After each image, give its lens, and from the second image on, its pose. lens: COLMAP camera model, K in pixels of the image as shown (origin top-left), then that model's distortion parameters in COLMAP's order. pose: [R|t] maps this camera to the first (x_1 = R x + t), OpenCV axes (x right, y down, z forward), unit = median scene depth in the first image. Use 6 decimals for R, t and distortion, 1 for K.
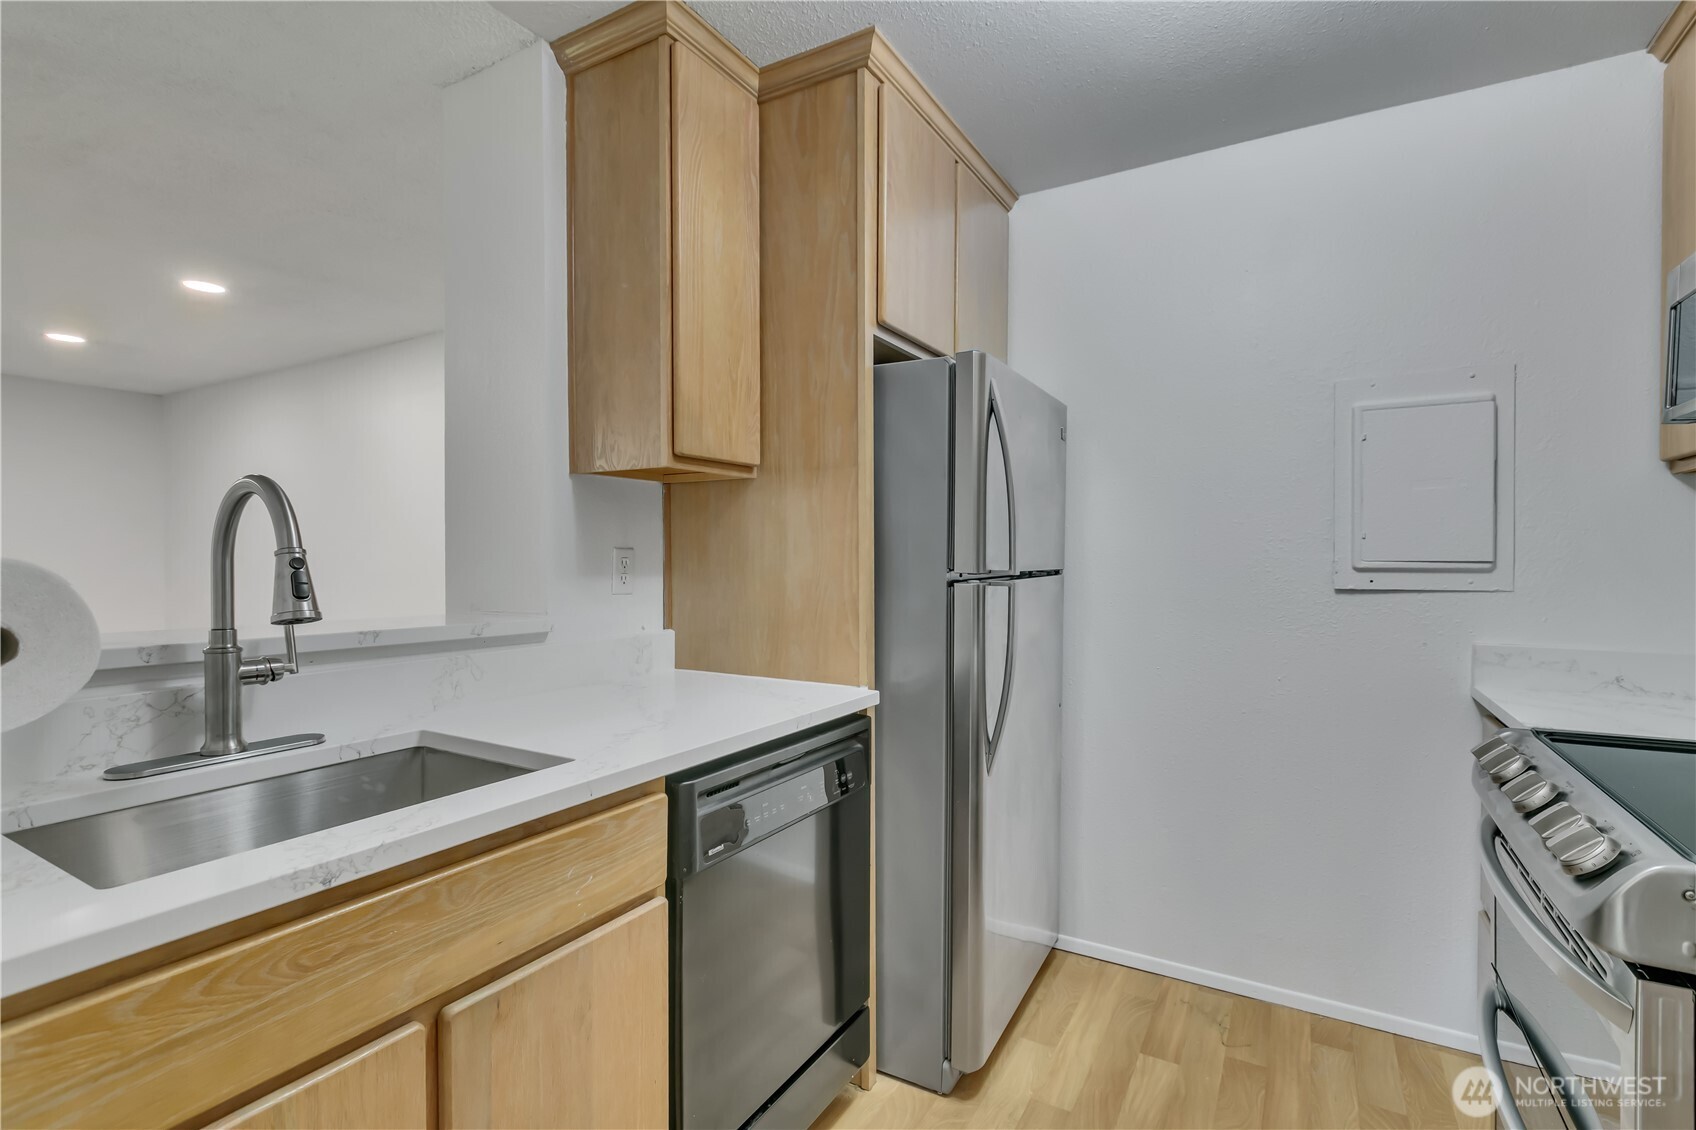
lens RADIAL K [[777.1, 0, 854.5], [0, 777.1, 549.2], [0, 0, 1]] dist [0.001587, 0.000504]
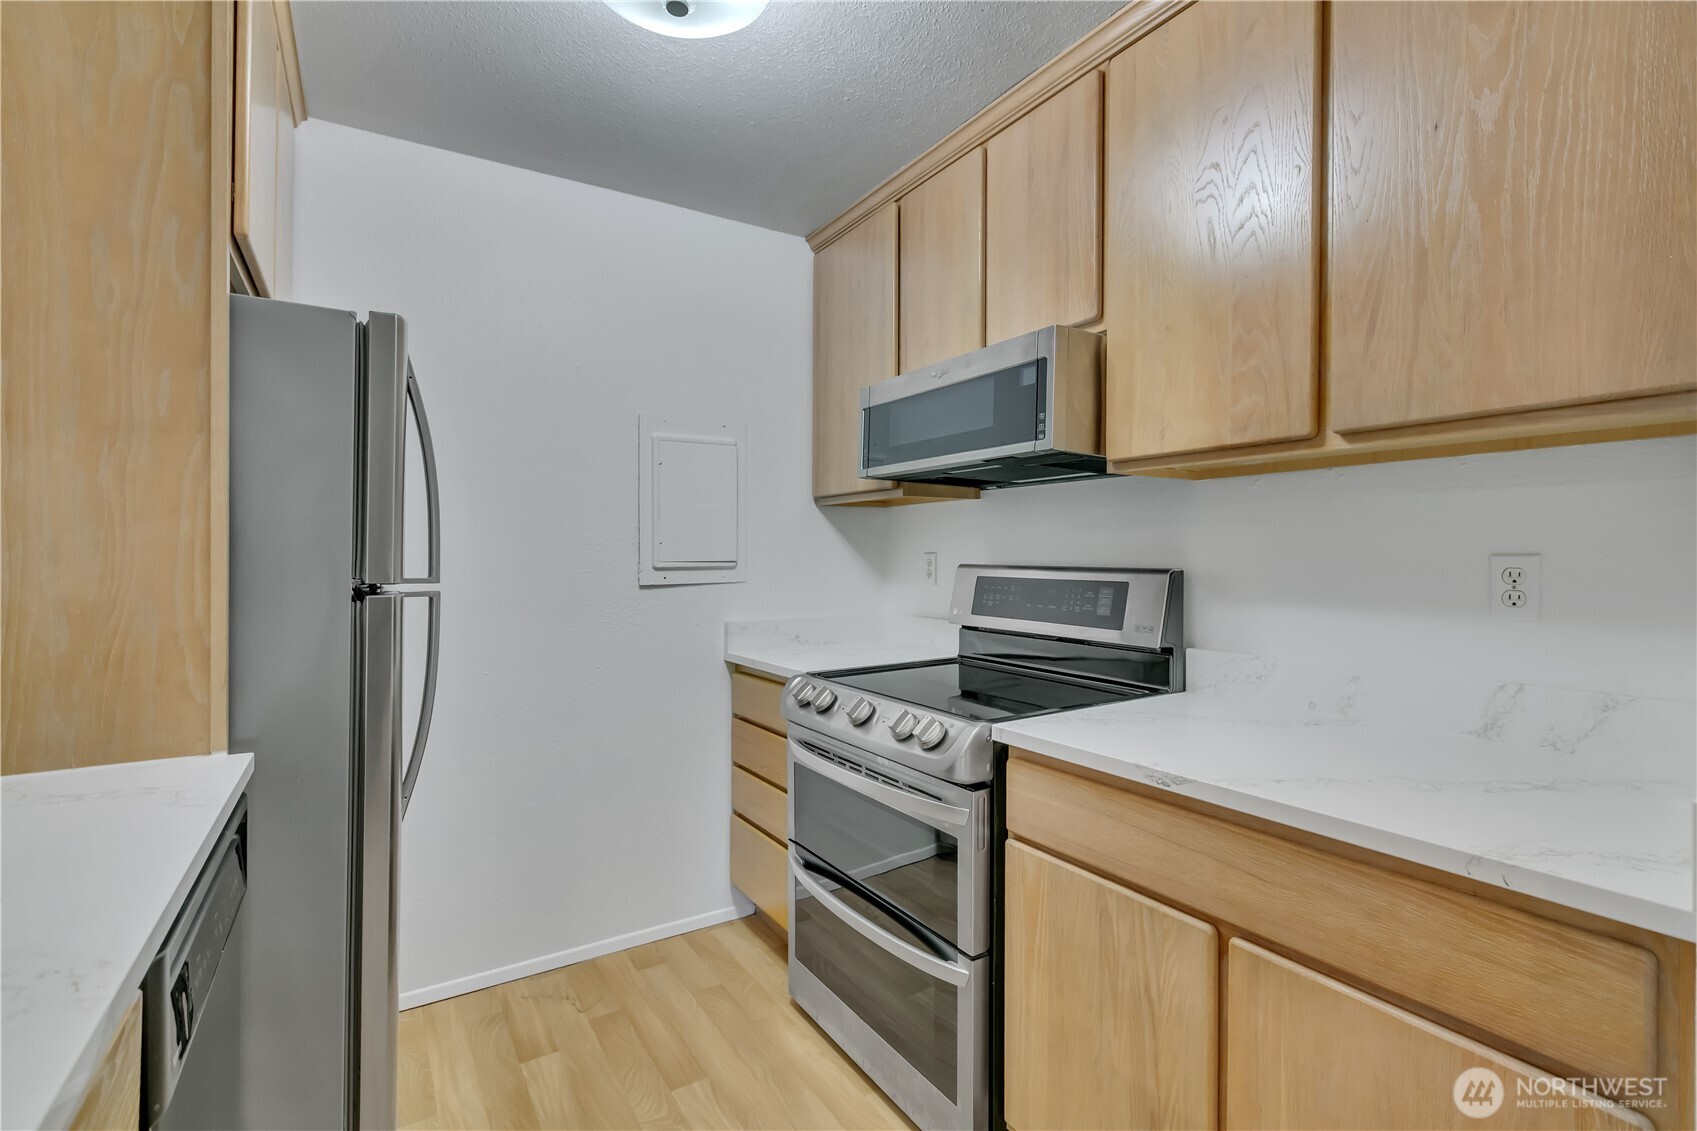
lens RADIAL K [[773.9, 0, 844.7], [0, 773.9, 536.9], [0, 0, 1]] dist [-0.001277, 0.000023]
pose [[0.474571, 0.016064, 0.880071, -0.308915], [-0.003393, 0.999859, -0.016421, -0.005509], [-0.880211, 0.004807, 0.474559, 0.168019]]
